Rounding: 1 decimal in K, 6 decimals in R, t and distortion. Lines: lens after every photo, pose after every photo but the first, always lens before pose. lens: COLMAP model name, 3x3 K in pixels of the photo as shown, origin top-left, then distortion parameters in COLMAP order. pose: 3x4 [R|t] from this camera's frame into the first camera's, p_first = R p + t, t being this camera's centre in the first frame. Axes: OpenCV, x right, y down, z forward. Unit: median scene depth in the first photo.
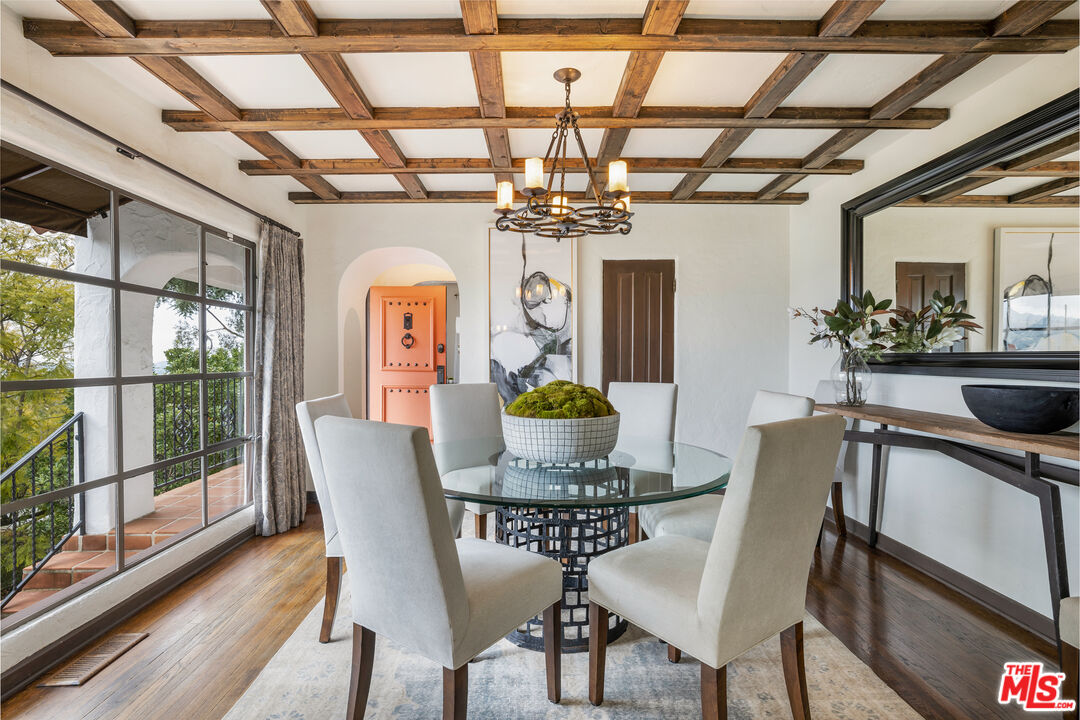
lens RADIAL K [[525.3, 0, 540.0], [0, 525.3, 360.0], [0, 0, 1]] dist [-0.000505, -0.000031]
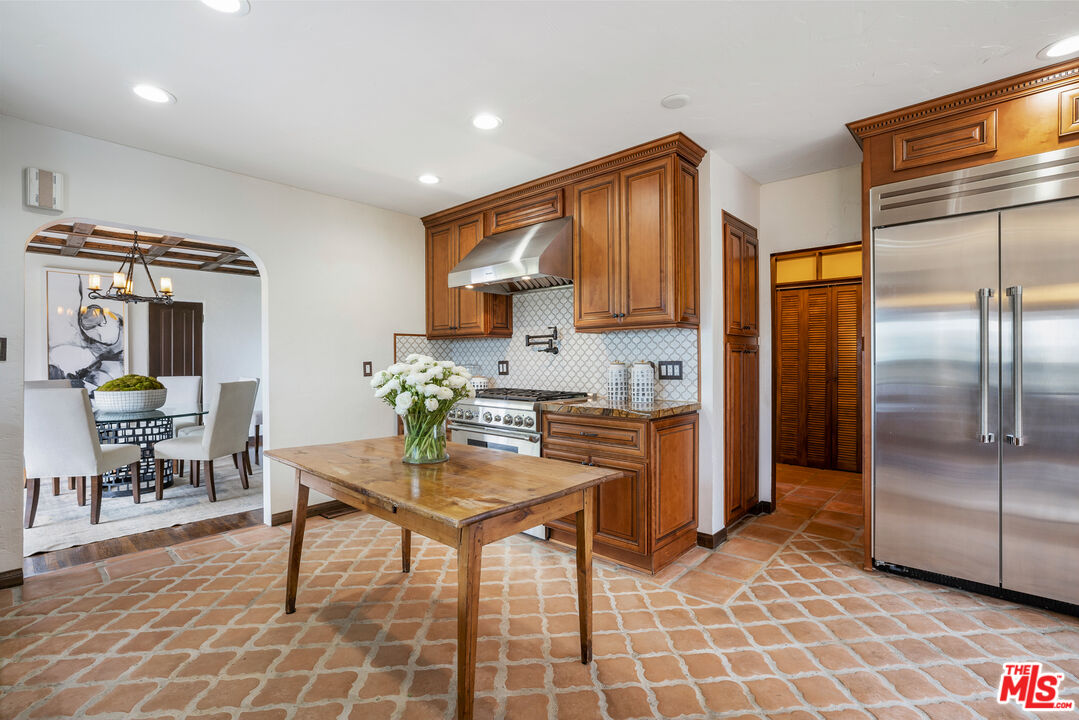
lens RADIAL K [[498.0, 0, 539.5], [0, 498.0, 360.0], [0, 0, 1]] dist [-0.003158, -0.000497]
pose [[0.683095, -0.004690, 0.730314, -0.167874], [0.009628, 0.999950, -0.002584, 0.002364], [-0.730266, 0.008796, 0.683107, -0.860374]]
